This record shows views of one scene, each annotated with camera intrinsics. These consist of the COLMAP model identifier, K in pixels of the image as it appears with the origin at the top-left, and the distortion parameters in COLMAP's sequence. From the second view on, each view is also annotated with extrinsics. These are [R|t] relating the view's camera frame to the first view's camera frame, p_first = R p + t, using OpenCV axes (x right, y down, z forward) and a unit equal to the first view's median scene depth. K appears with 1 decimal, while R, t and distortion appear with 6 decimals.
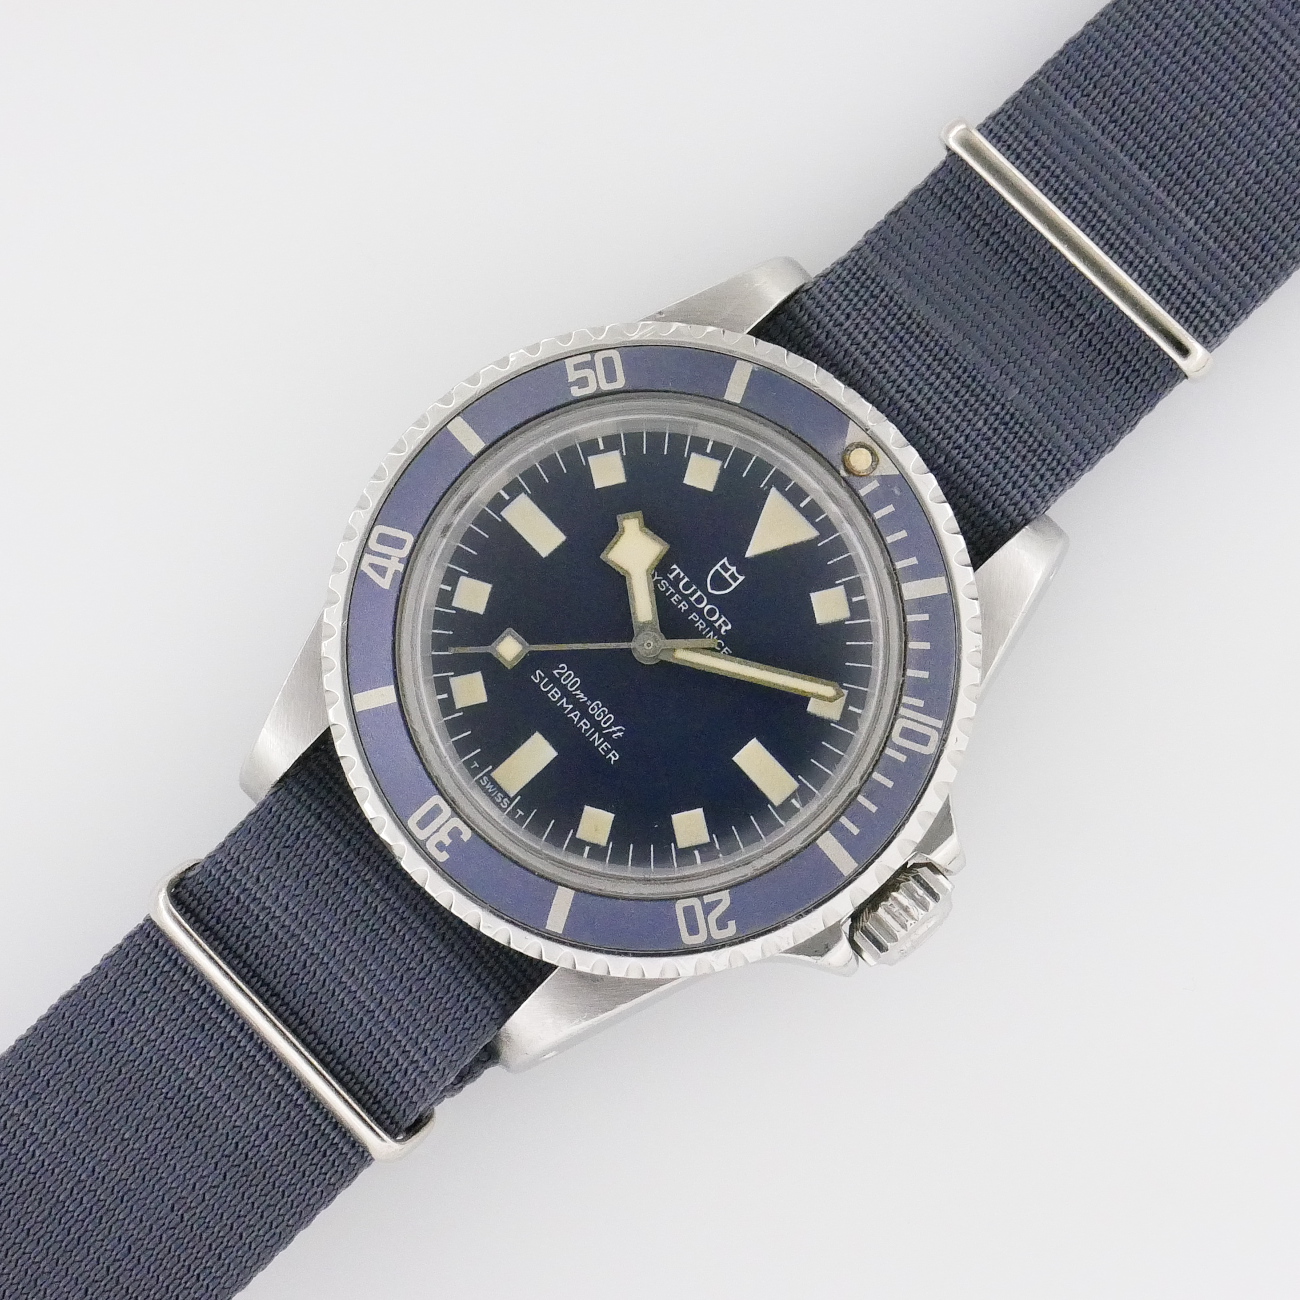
lens RADIAL K [[4528.0, 0, 757.8], [0, 4528.0, 649.4], [0, 0, 1]] dist [-0.025355, 4.505604]
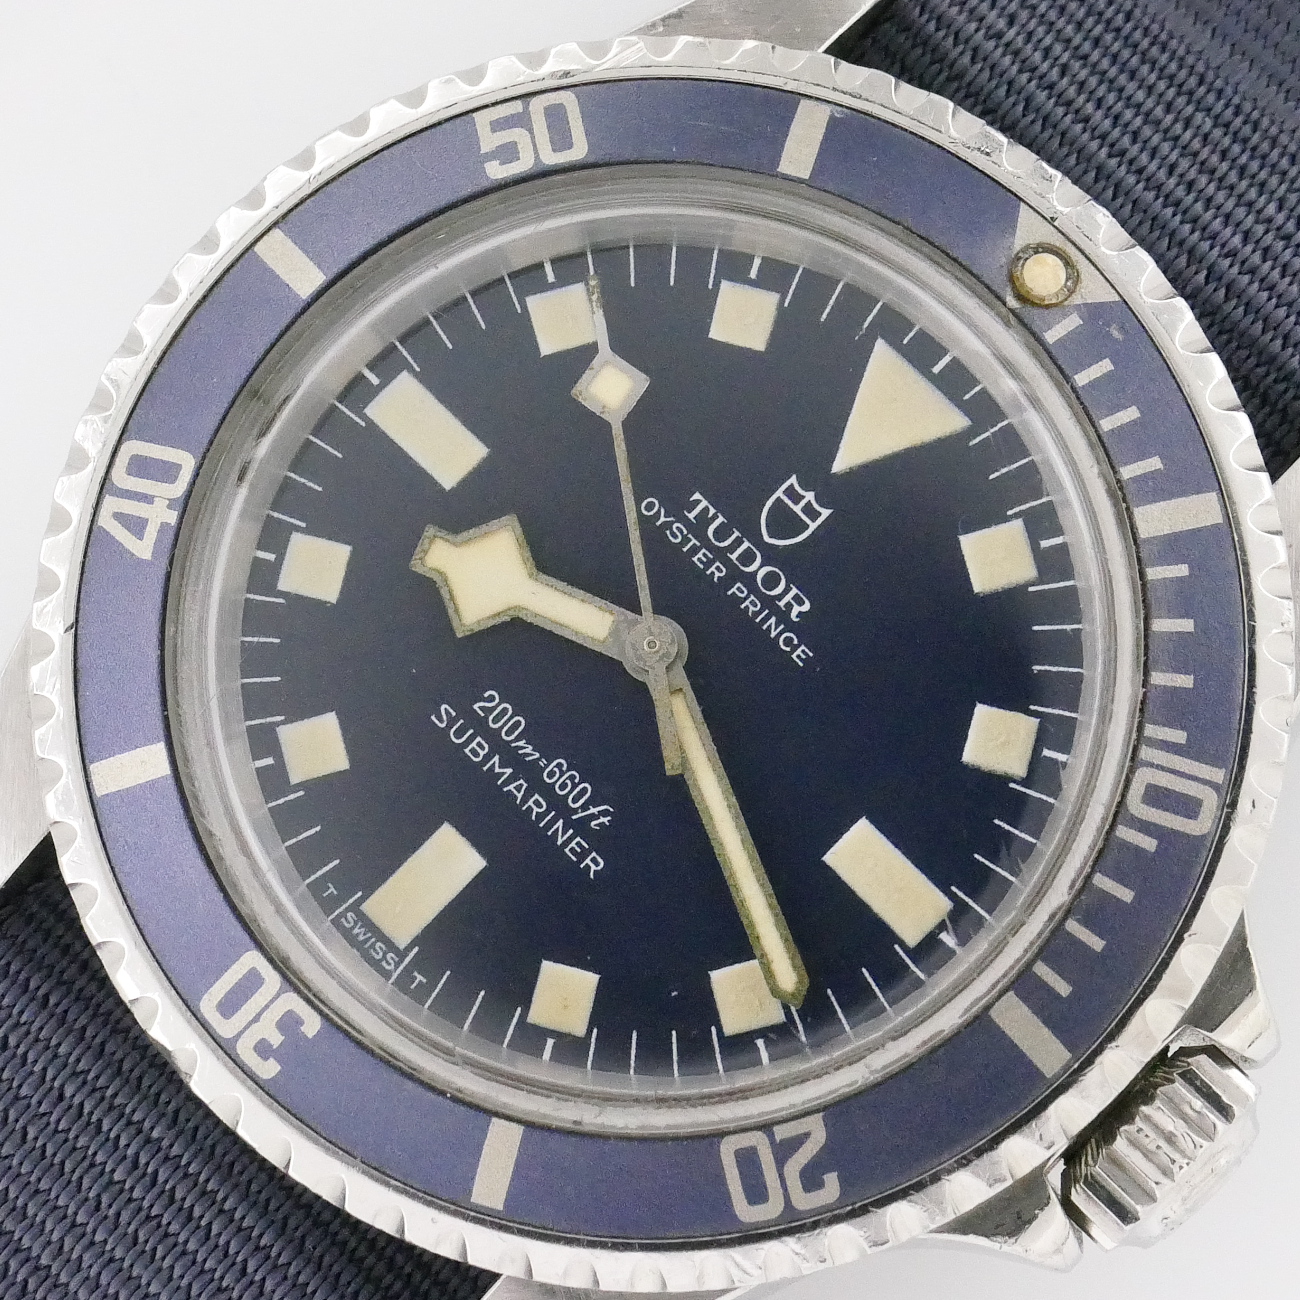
lens RADIAL K [[4528.0, 0, 757.8], [0, 4528.0, 649.4], [0, 0, 1]] dist [-0.025355, 4.505604]
pose [[0.997500, -0.042554, -0.056416, 0.017396], [0.040009, 0.998163, -0.045490, 0.023486], [0.058248, 0.043119, 0.997370, 0.480356]]
